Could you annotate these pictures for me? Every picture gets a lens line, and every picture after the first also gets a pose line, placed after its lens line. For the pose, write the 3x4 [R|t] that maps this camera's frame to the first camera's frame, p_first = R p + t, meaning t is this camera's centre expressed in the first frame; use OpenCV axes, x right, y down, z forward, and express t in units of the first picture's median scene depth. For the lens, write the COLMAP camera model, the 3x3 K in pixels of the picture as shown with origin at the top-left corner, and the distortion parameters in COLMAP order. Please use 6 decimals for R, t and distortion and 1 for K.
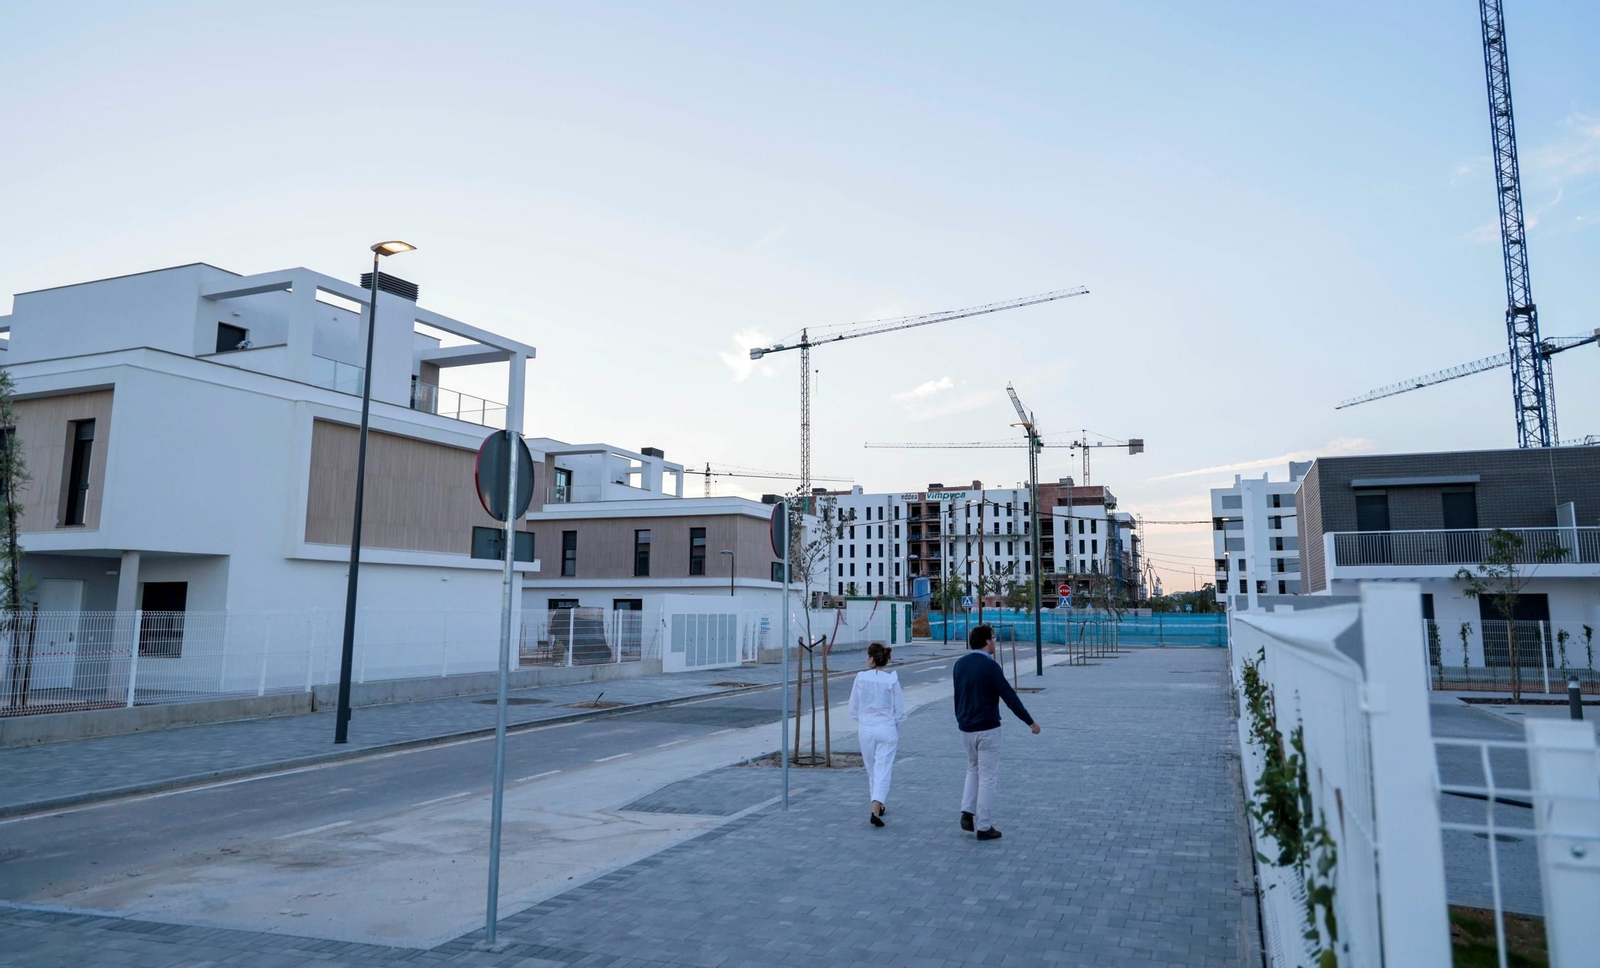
lens RADIAL K [[1065.2, 0, 821.1], [0, 1065.2, 452.1], [0, 0, 1]] dist [0.006261, 0.001770]
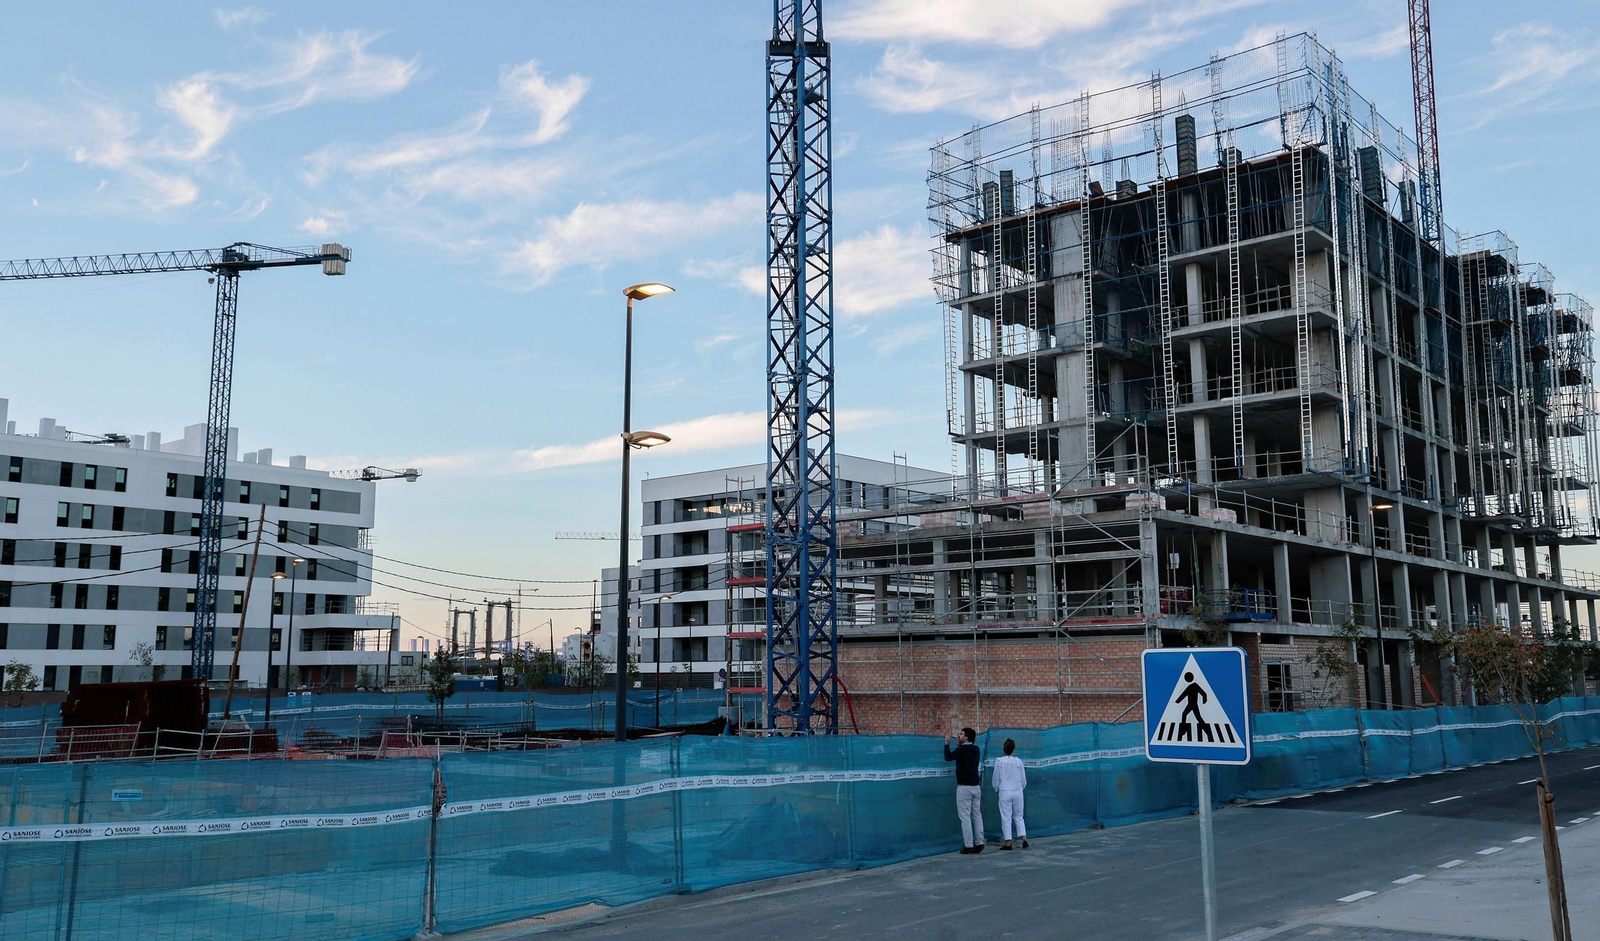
lens RADIAL K [[1354.7, 0, 812.3], [0, 1354.7, 452.5], [0, 0, 1]] dist [0.000430, 0.000038]
pose [[0.325880, 0.147564, 0.933824, 0.057992], [-0.127511, 0.985579, -0.111244, 0.052544], [-0.936773, -0.082821, 0.339996, 0.357896]]
